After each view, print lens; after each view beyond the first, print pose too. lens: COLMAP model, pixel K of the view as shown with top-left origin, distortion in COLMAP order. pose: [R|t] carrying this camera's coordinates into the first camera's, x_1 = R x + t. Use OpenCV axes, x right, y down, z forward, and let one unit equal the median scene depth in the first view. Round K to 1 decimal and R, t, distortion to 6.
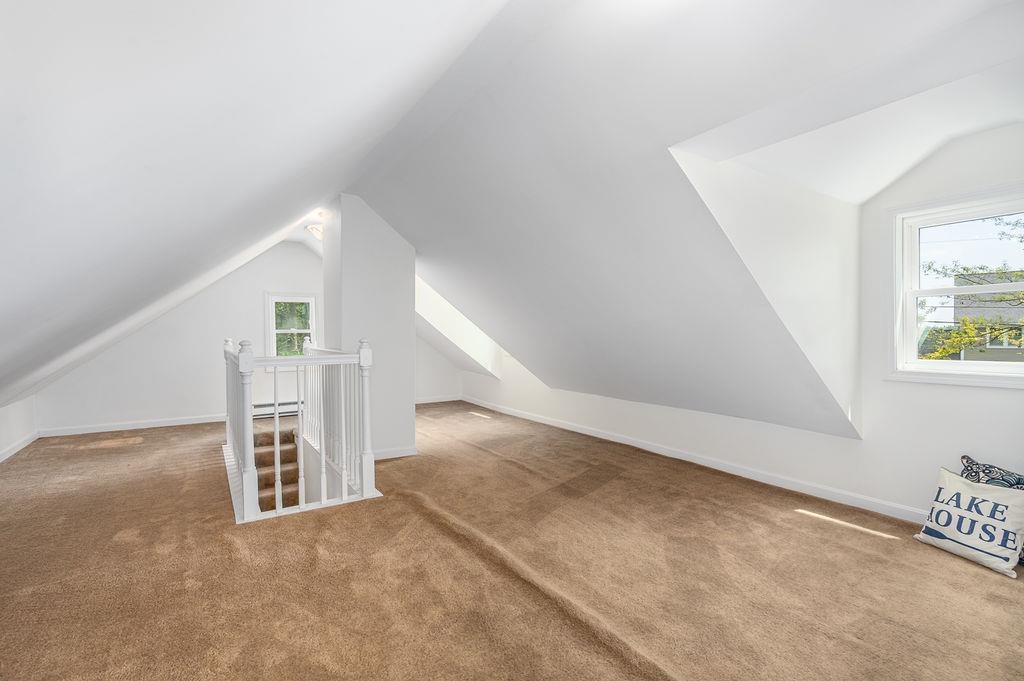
lens RADIAL K [[473.9, 0, 513.5], [0, 473.9, 337.6], [0, 0, 1]] dist [0.004845, 0.000533]
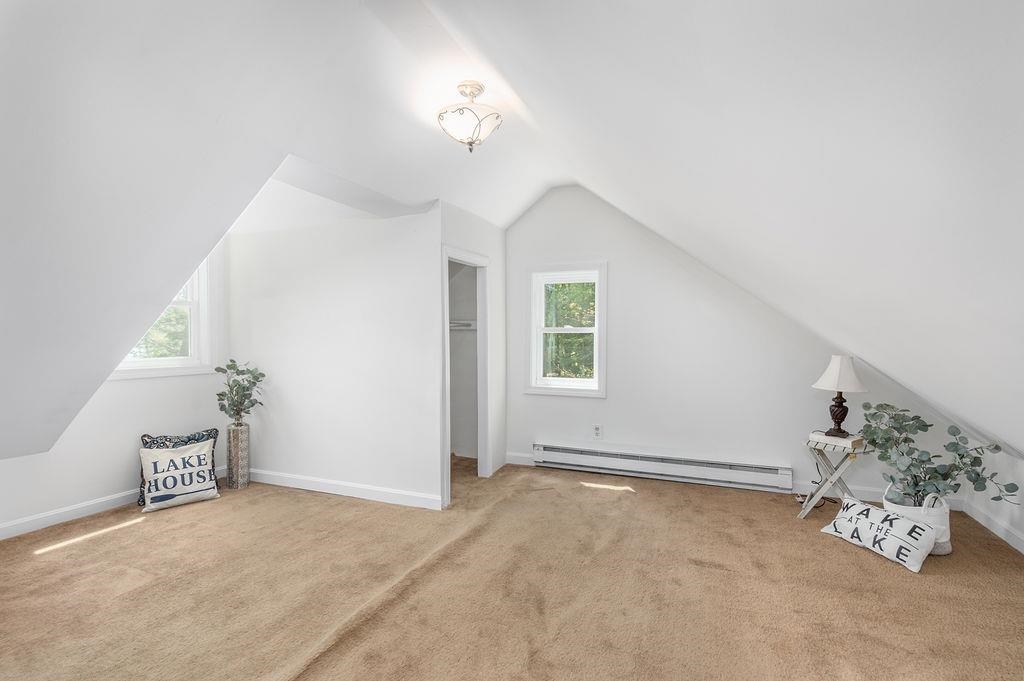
lens RADIAL K [[473.9, 0, 513.5], [0, 473.9, 337.6], [0, 0, 1]] dist [0.004845, 0.000533]
pose [[-0.566321, -0.000895, 0.824184, -0.656352], [-0.000655, 1.000000, 0.000636, -0.005109], [-0.824185, -0.000179, -0.566321, 0.977522]]
